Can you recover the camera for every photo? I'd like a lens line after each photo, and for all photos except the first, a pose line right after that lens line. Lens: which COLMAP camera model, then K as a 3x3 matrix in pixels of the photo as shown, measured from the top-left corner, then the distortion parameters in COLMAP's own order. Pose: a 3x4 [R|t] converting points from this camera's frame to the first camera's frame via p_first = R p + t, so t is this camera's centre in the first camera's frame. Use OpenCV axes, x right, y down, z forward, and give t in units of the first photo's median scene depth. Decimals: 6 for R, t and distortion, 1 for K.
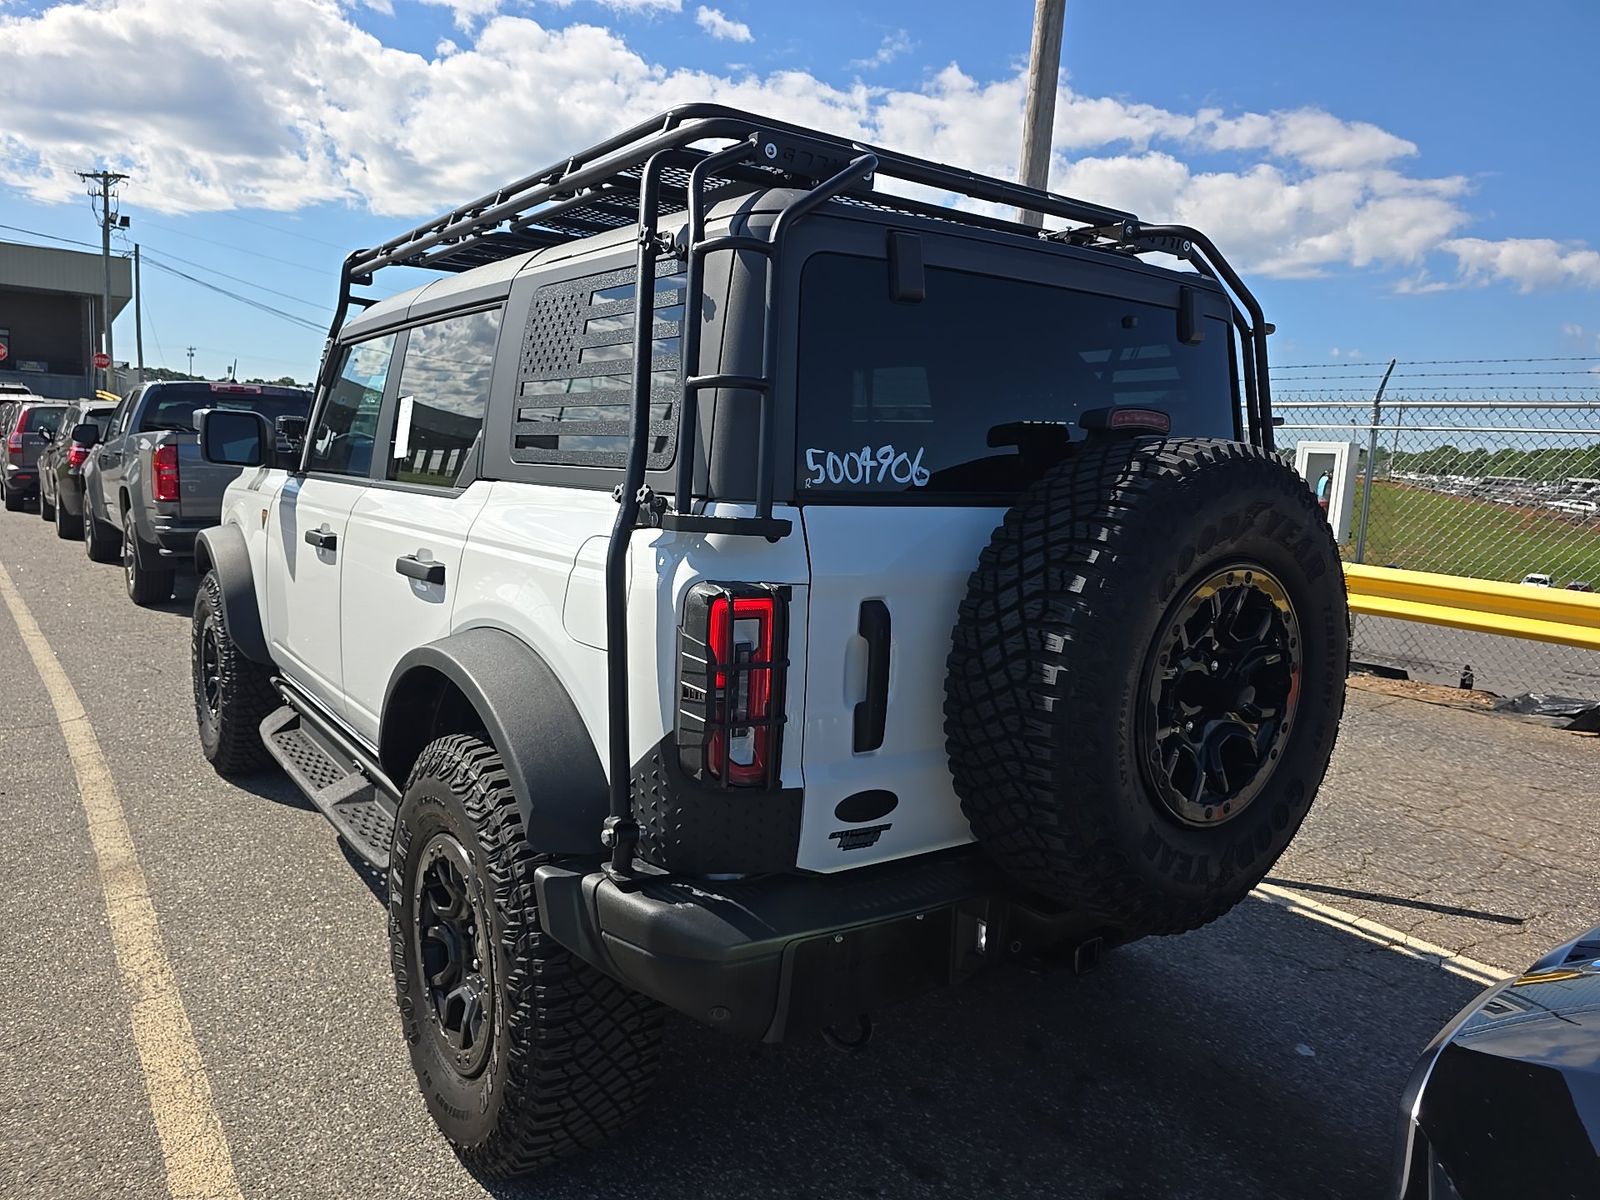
lens RADIAL K [[1079.7, 0, 820.4], [0, 1079.7, 602.1], [0, 0, 1]] dist [0.053058, -0.052882]
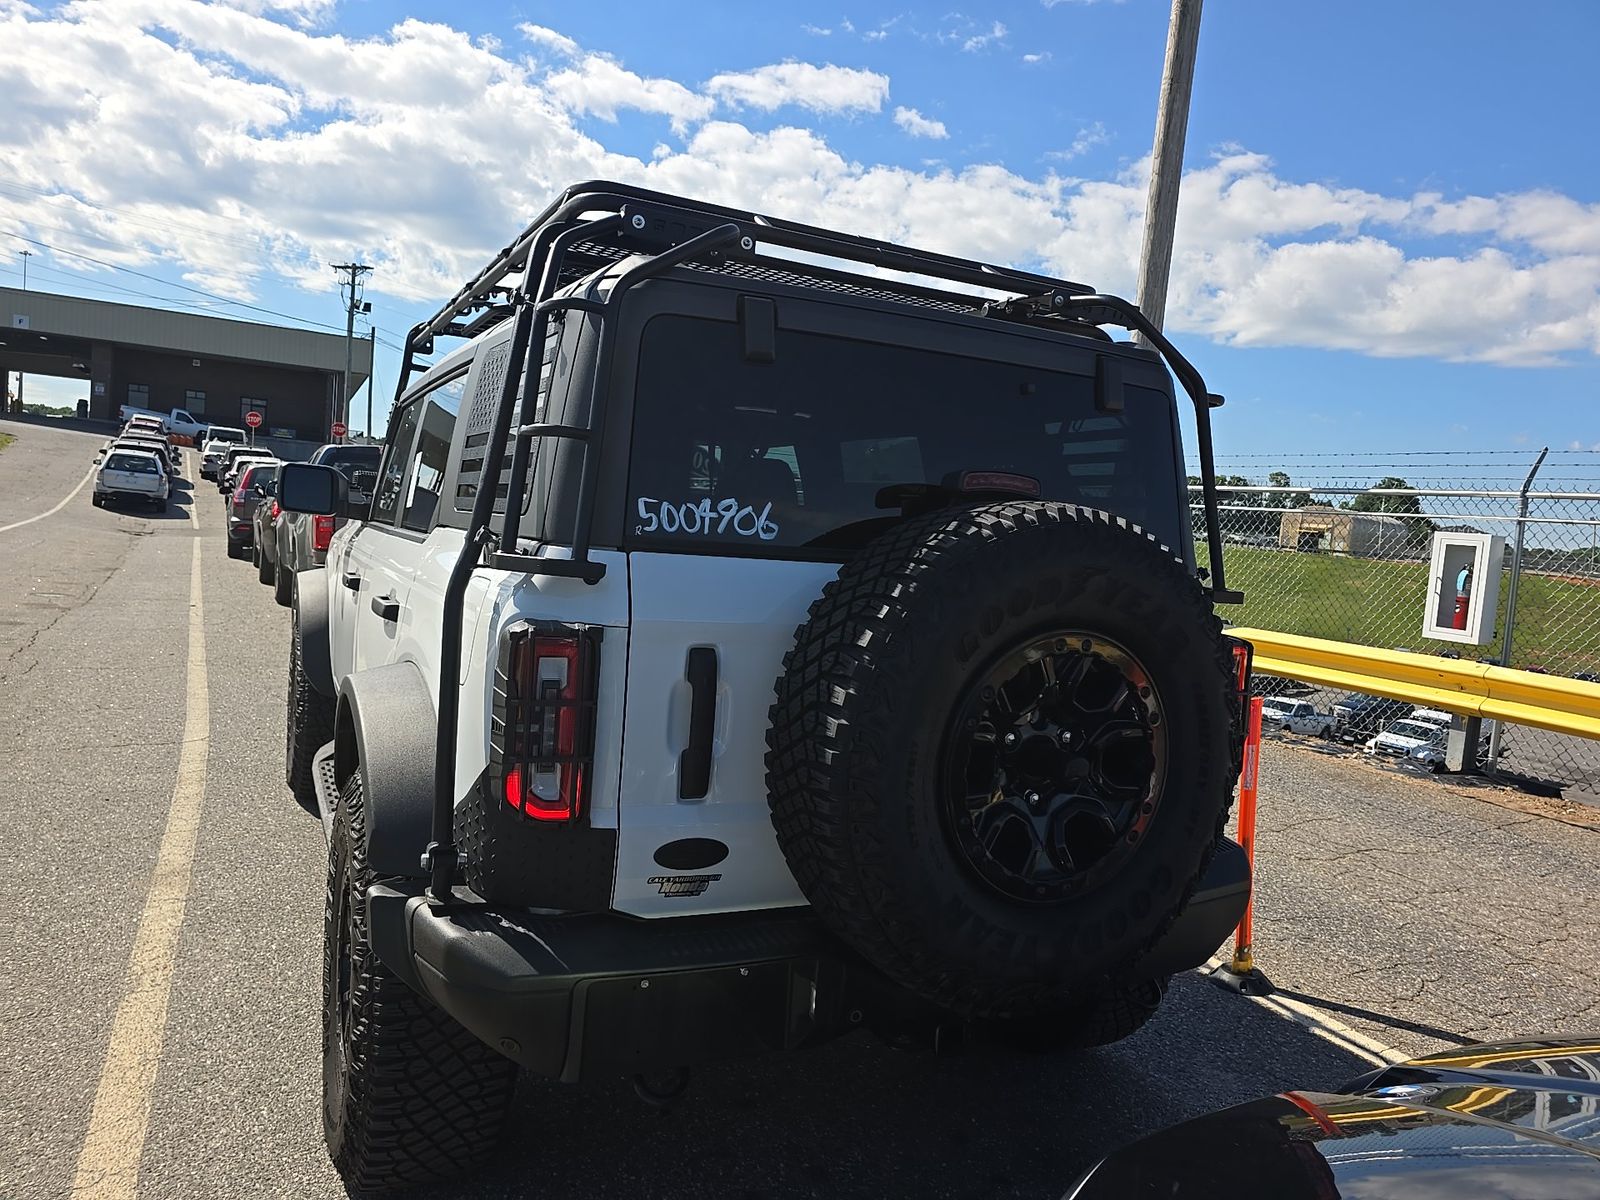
lens RADIAL K [[1081.5, 0, 823.2], [0, 1081.5, 595.6], [0, 0, 1]] dist [0.041945, -0.041665]
pose [[0.985385, 0.043831, -0.164609, 0.160072], [-0.056444, 0.995752, -0.072742, 0.008403], [0.160721, 0.080970, 0.983673, 0.005377]]
